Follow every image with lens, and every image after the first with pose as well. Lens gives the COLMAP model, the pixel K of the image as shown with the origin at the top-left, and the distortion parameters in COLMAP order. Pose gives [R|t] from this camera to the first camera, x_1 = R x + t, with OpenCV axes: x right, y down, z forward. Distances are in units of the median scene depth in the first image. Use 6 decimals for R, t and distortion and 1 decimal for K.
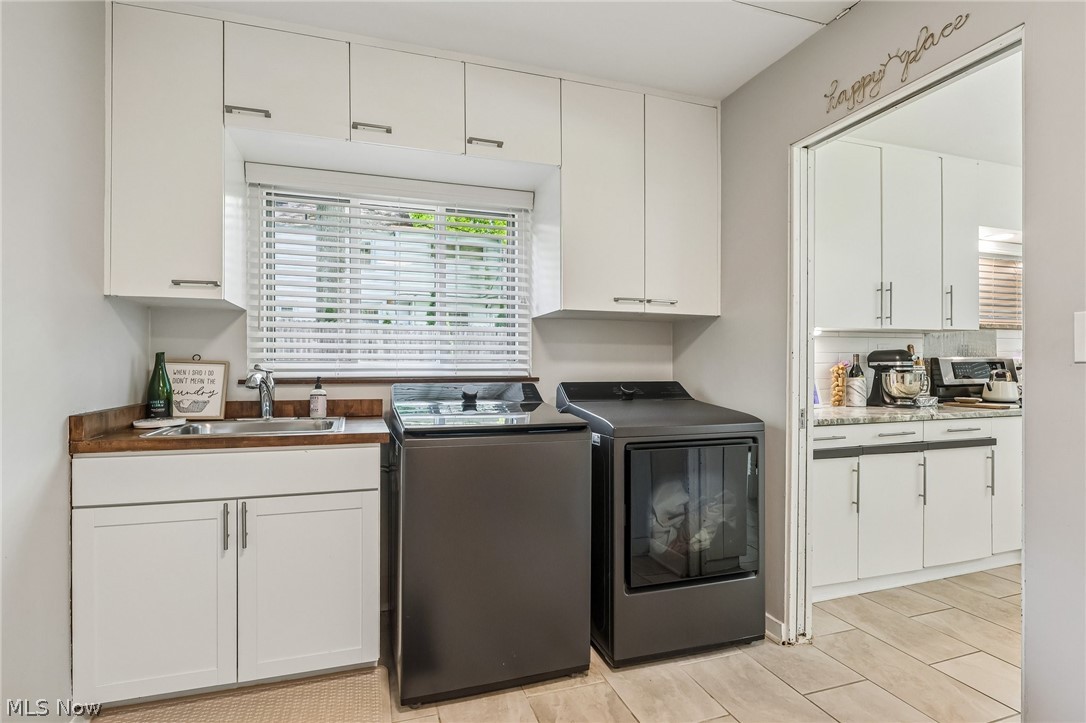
lens RADIAL K [[527.5, 0, 538.5], [0, 527.5, 374.0], [0, 0, 1]] dist [-0.012290, -0.000191]
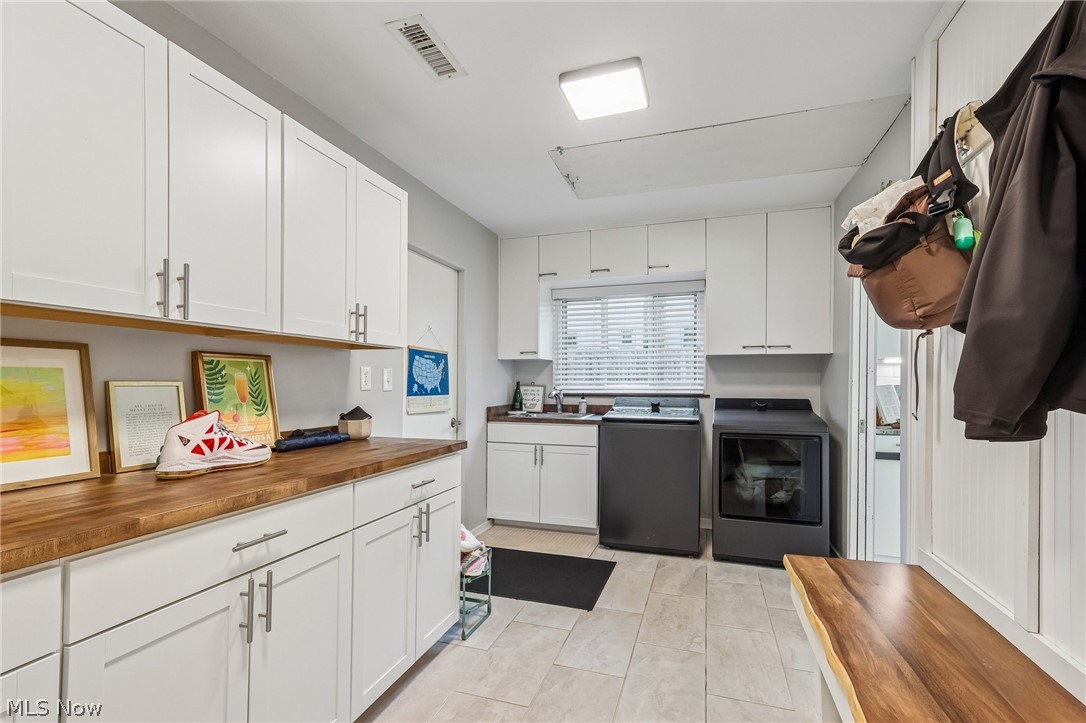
lens RADIAL K [[506.9, 0, 540.5], [0, 506.9, 381.1], [0, 0, 1]] dist [-0.003357, -0.000455]
pose [[0.803724, -0.001421, -0.595001, 0.618371], [-0.006413, 0.999918, -0.011051, -0.018314], [0.594968, 0.012698, 0.803649, -0.660105]]
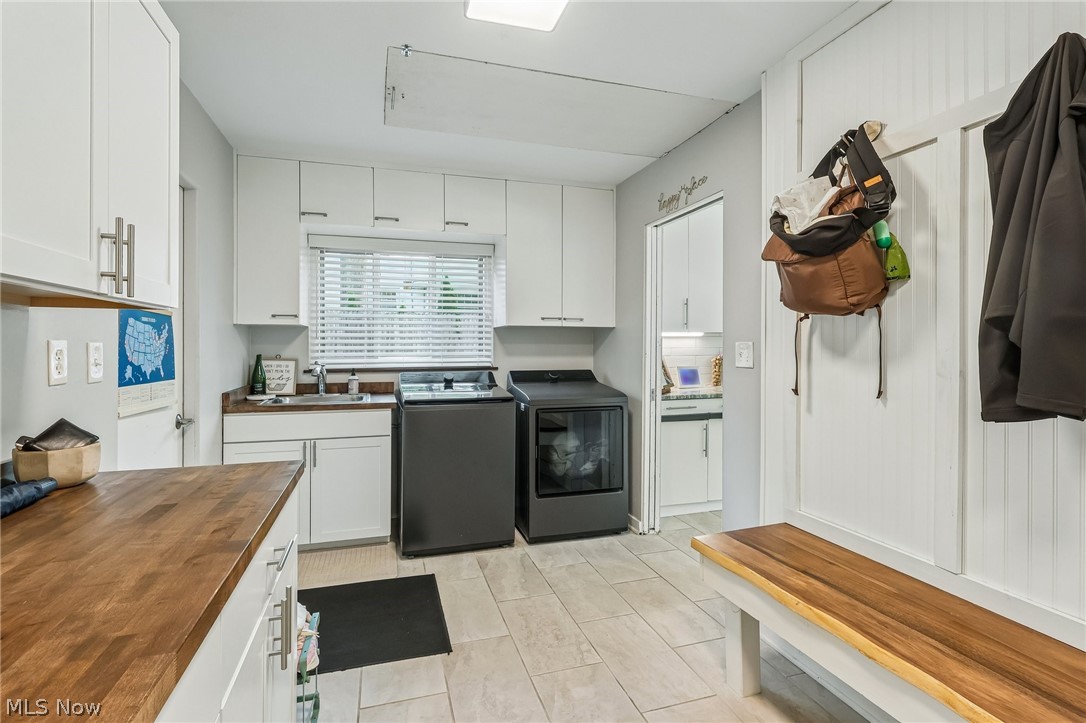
lens RADIAL K [[512.5, 0, 548.2], [0, 512.5, 348.7], [0, 0, 1]] dist [-0.002798, -0.000233]
pose [[0.999980, 0.000053, -0.006277, 0.189496], [-0.000084, 0.999988, -0.004988, -0.048263], [0.006277, 0.004988, 0.999968, -0.573581]]
